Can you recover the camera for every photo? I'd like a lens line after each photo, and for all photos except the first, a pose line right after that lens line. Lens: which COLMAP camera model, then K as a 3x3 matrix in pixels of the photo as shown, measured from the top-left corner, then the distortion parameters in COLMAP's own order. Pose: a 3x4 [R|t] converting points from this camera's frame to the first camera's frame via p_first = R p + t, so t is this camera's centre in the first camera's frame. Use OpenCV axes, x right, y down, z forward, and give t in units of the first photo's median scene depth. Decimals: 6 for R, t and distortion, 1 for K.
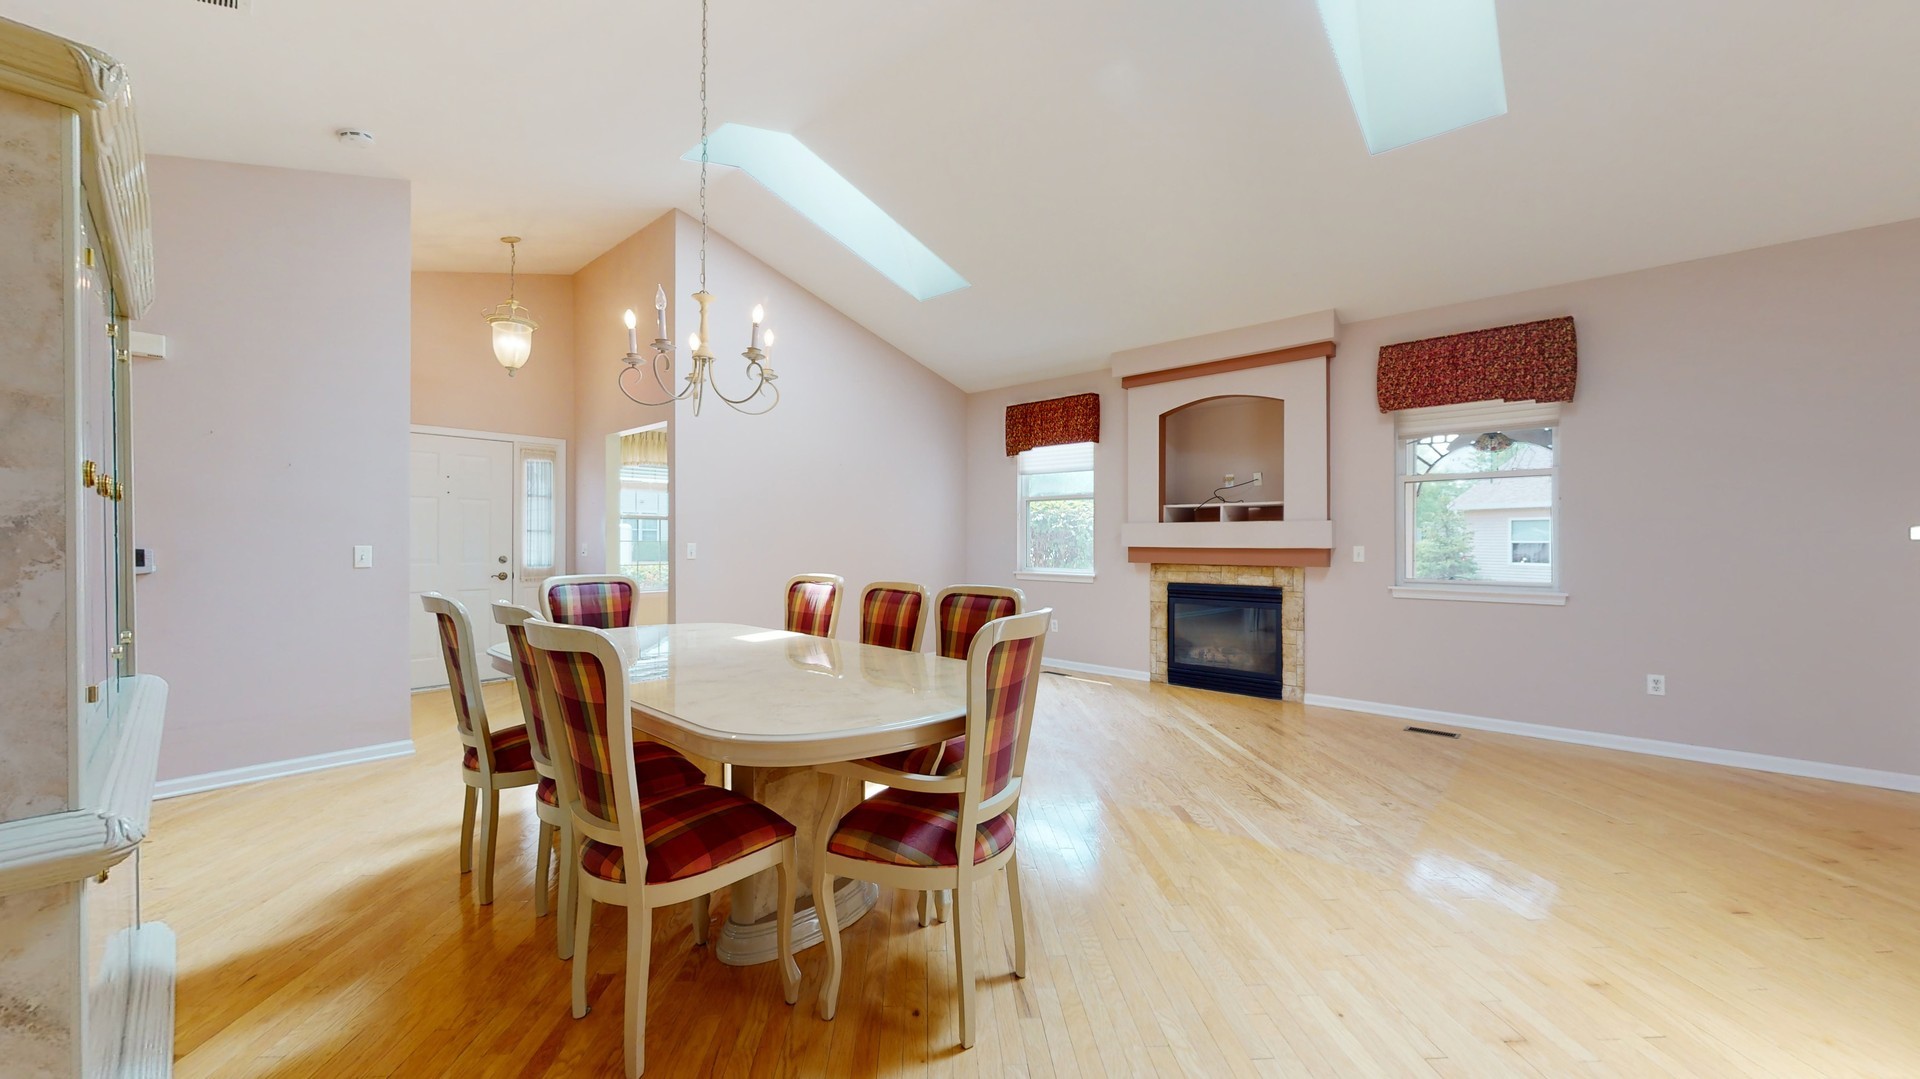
lens RADIAL K [[703.5, 0, 960.2], [0, 703.5, 541.3], [0, 0, 1]] dist [-0.000088, -0.000043]
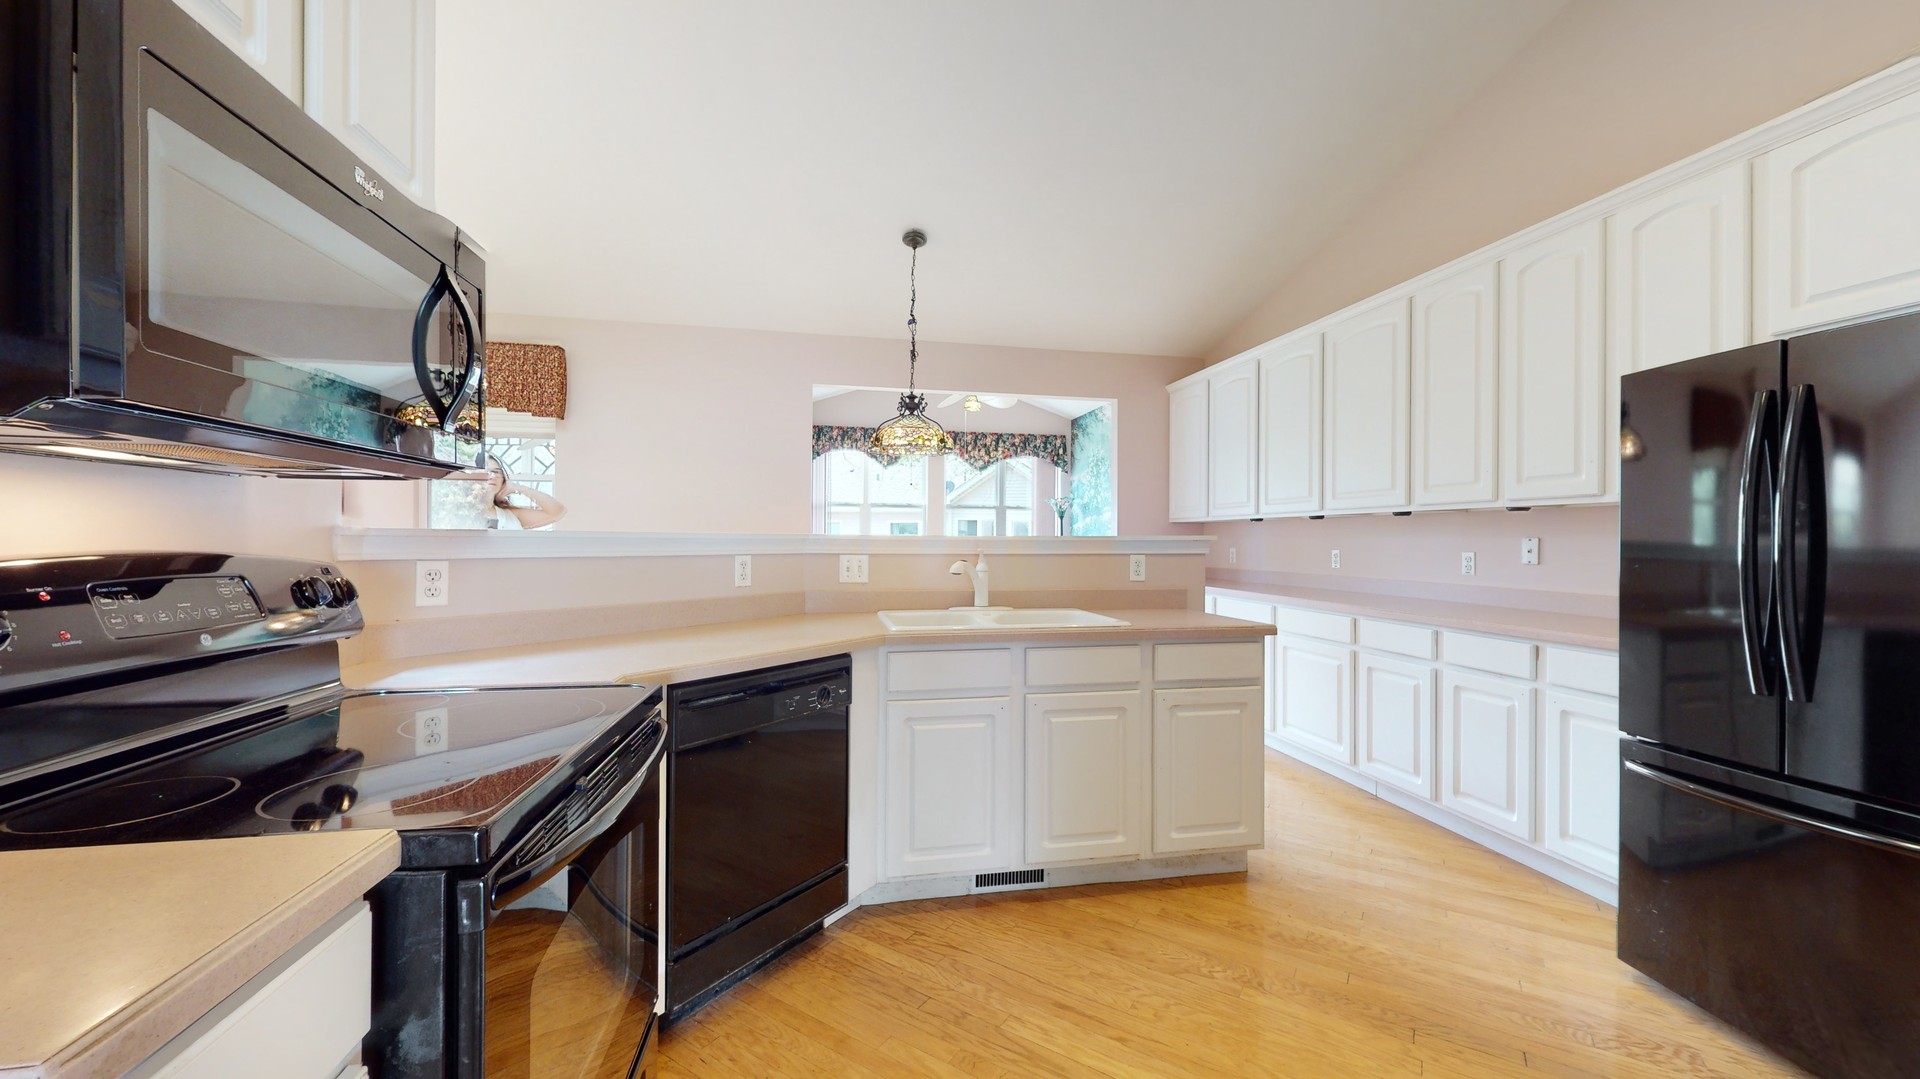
lens RADIAL K [[713.8, 0, 955.5], [0, 713.8, 541.0], [0, 0, 1]] dist [-0.000607, -0.000083]
pose [[0.599630, 0.003751, 0.800269, 0.251441], [-0.006043, 0.999982, -0.000159, -0.000400], [-0.800254, -0.004740, 0.599642, -0.186989]]
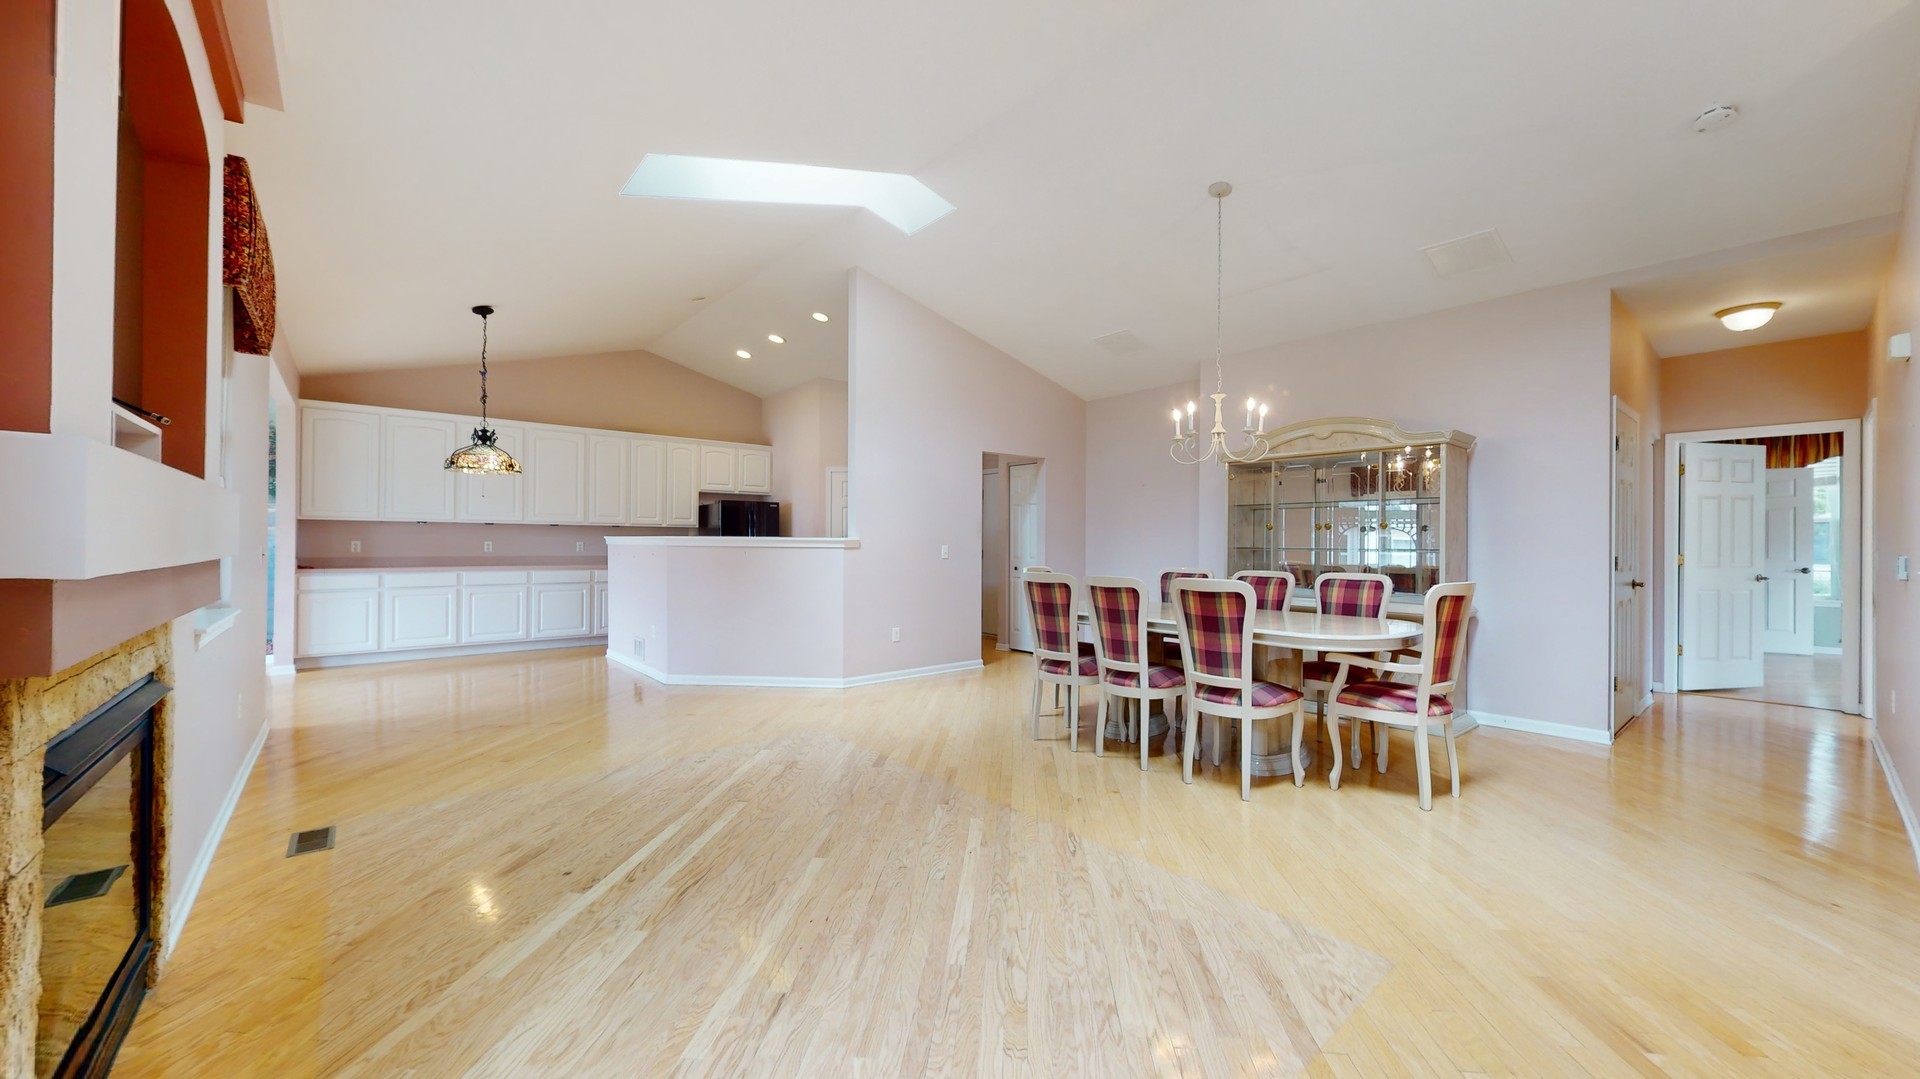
lens RADIAL K [[708.8, 0, 961.7], [0, 708.8, 541.6], [0, 0, 1]] dist [-0.001657, -0.000457]
pose [[-0.992048, -0.007719, 0.125626, 0.010432], [-0.007572, 0.999970, 0.001651, -0.003189], [-0.125635, 0.000687, -0.992076, 1.323207]]
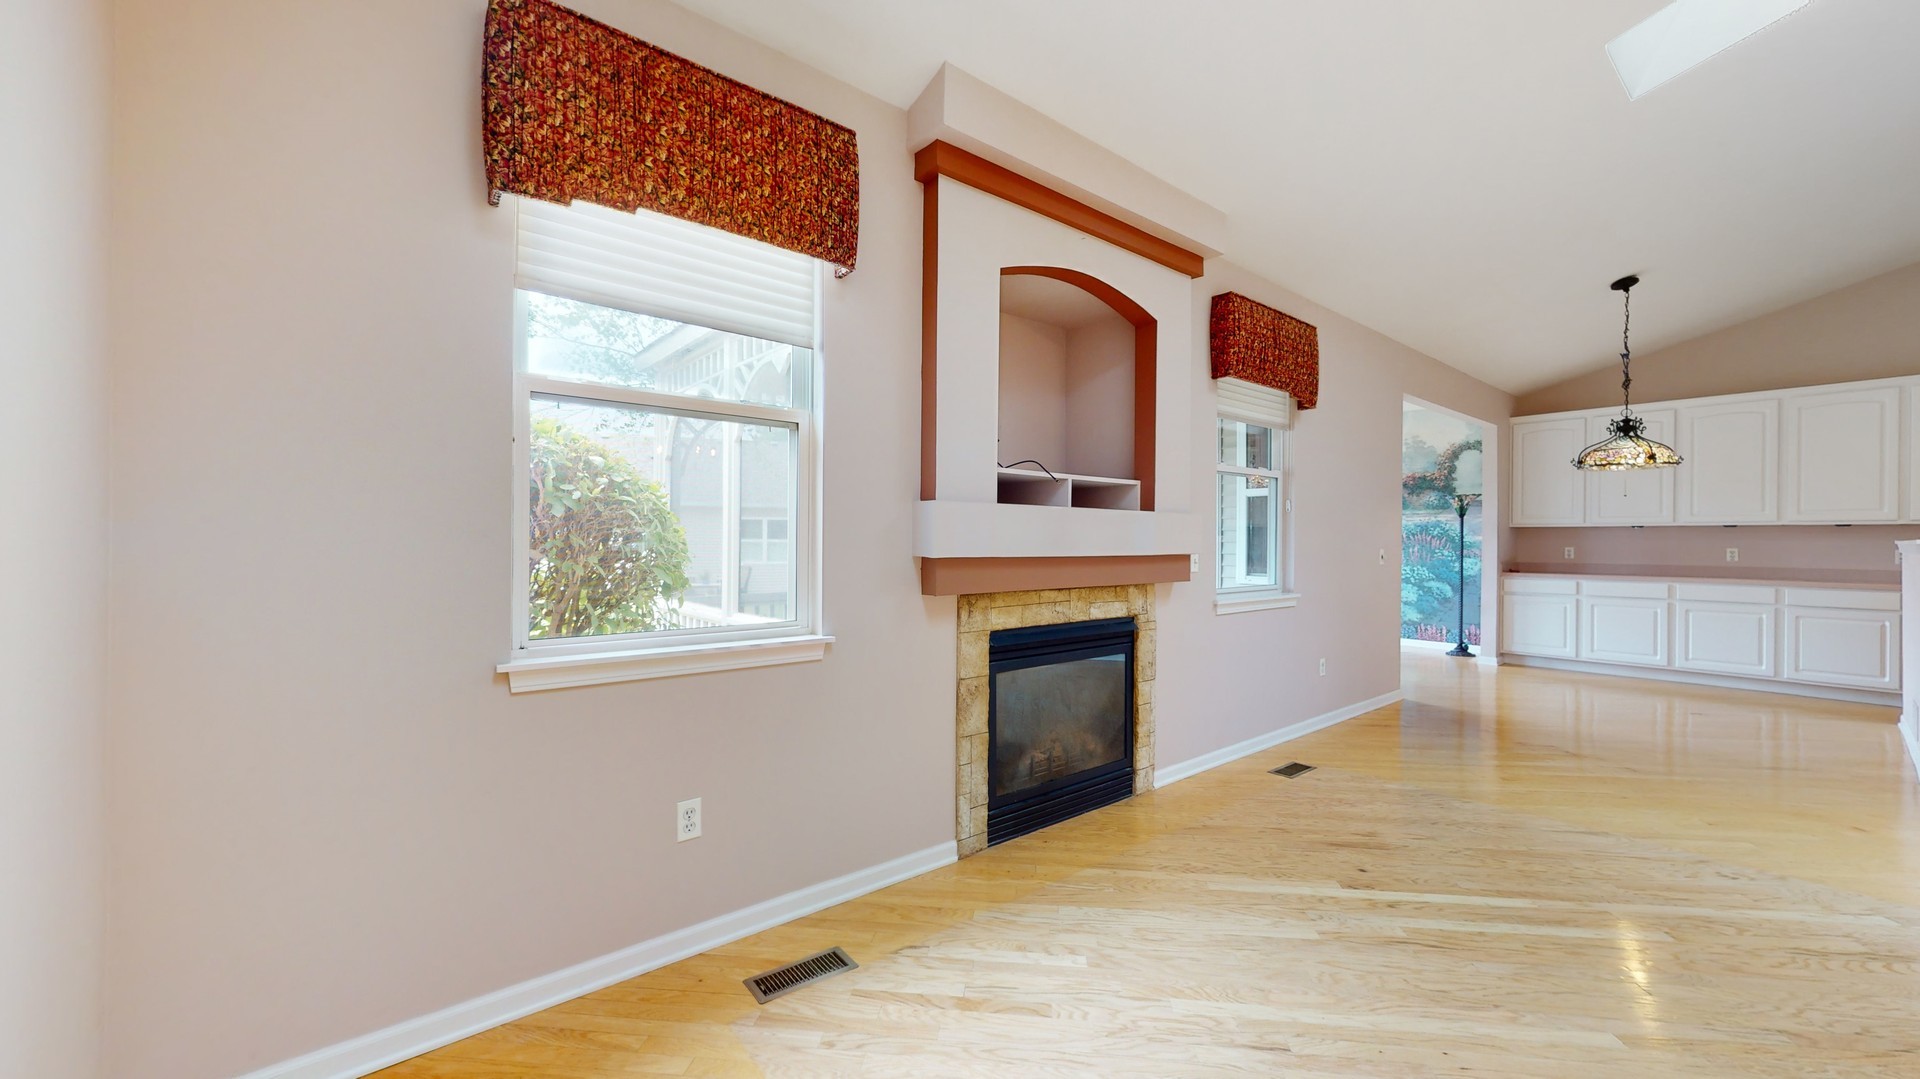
lens RADIAL K [[711.1, 0, 960.3], [0, 711.1, 541.5], [0, 0, 1]] dist [-0.000194, -0.000284]
pose [[0.150688, -0.001843, 0.988580, -0.199087], [-0.003260, 0.999992, 0.002361, -0.003243], [-0.988576, -0.003579, 0.150681, 1.076053]]
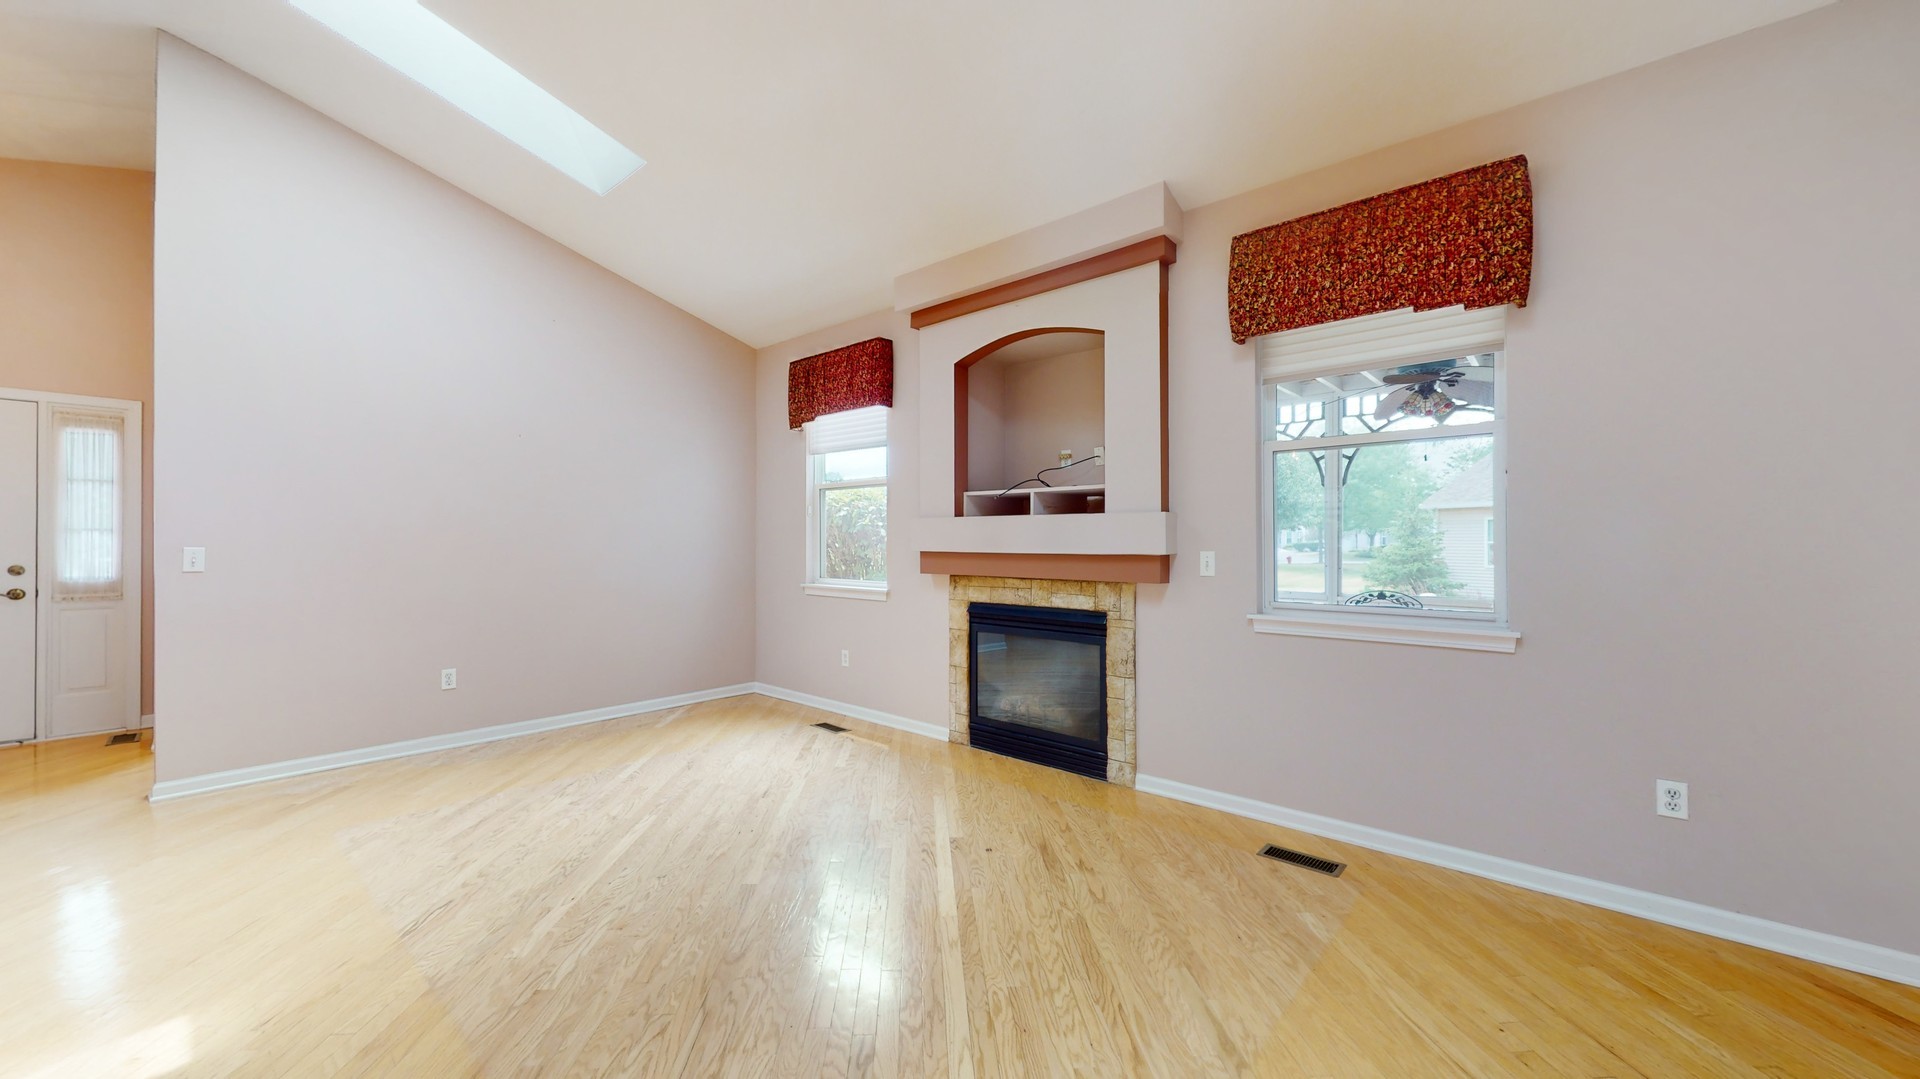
lens RADIAL K [[704.7, 0, 958.6], [0, 704.7, 539.8], [0, 0, 1]] dist [0.000127, -0.000028]
pose [[0.999933, -0.000667, 0.011591, 0.313890], [0.000711, 0.999993, -0.003788, -0.001345], [-0.011588, 0.003796, 0.999926, 0.336595]]
